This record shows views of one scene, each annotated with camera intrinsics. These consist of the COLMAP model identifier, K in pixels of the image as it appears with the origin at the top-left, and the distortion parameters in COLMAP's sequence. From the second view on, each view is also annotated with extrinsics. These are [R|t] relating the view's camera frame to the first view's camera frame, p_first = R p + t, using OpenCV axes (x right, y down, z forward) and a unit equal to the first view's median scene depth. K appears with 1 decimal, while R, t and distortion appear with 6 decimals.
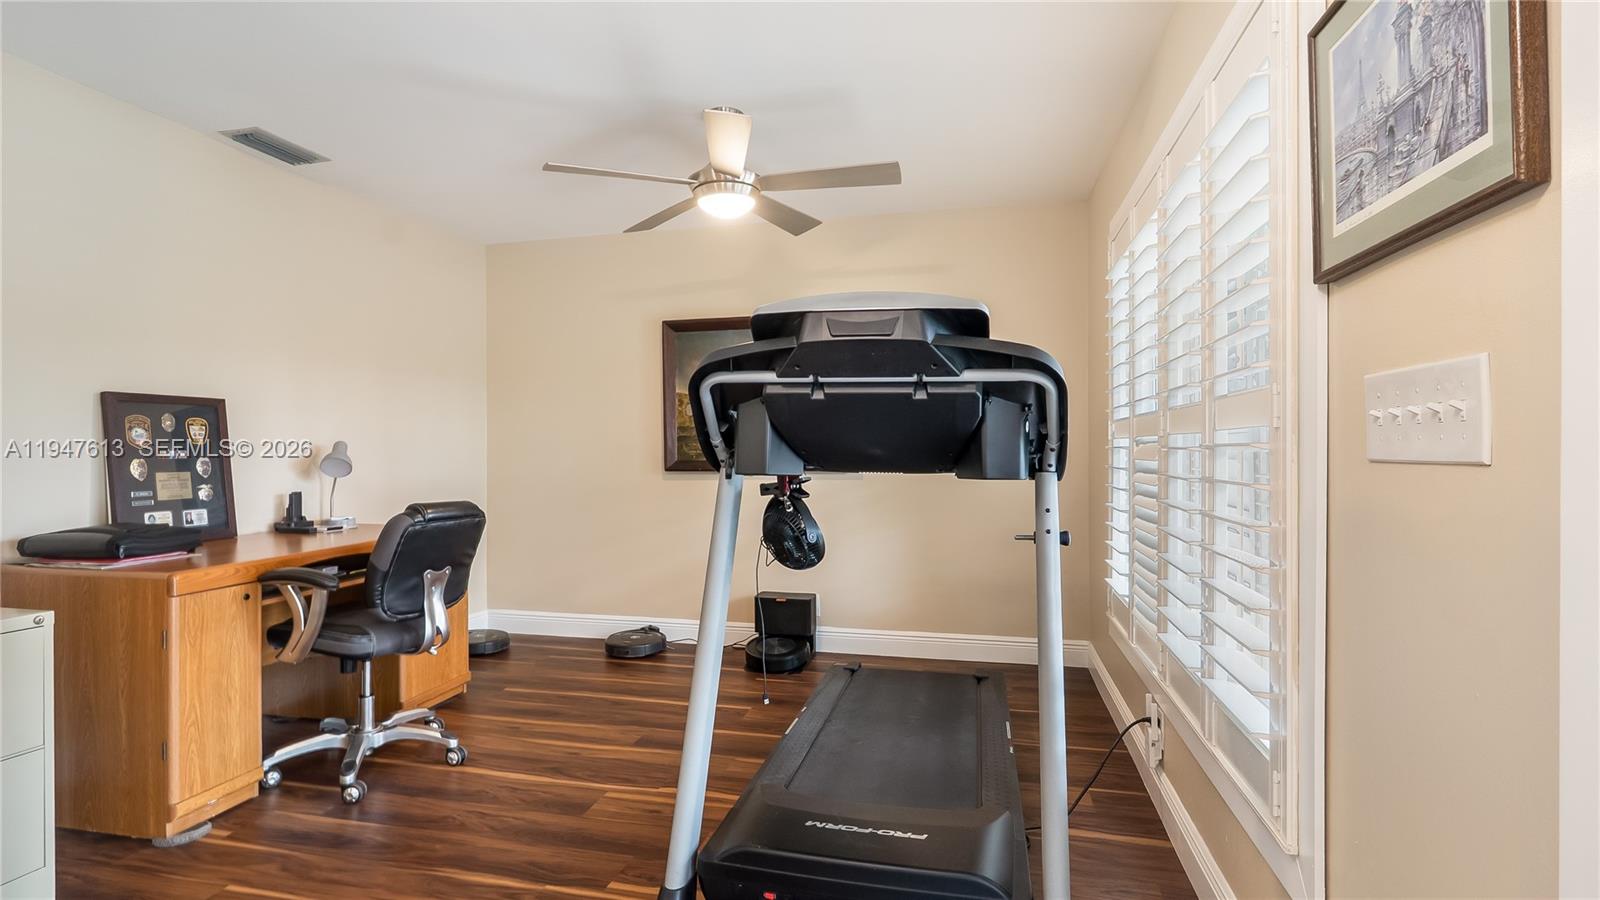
lens RADIAL K [[748.2, 0, 806.9], [0, 748.2, 447.0], [0, 0, 1]] dist [-0.000225, -0.002378]
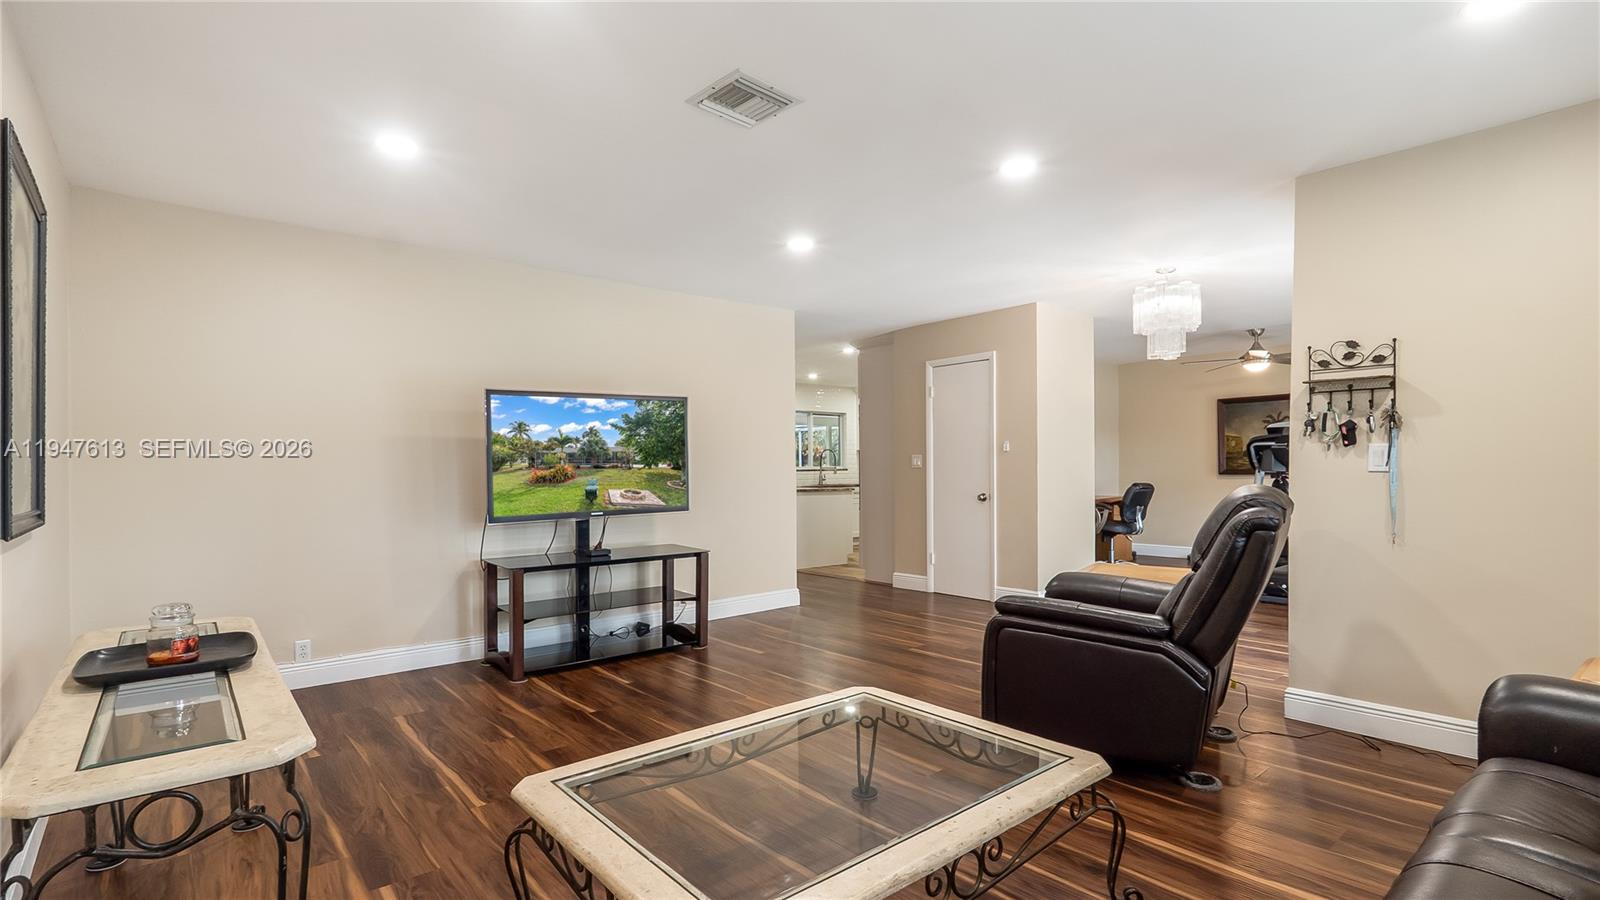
lens RADIAL K [[748.2, 0, 800.1], [0, 748.2, 464.1], [0, 0, 1]] dist [-0.000225, -0.002378]
pose [[0.803161, -0.006306, -0.595728, 0.187113], [0.008898, 0.999959, 0.001411, -0.015090], [0.595695, -0.006434, 0.803185, -2.284585]]
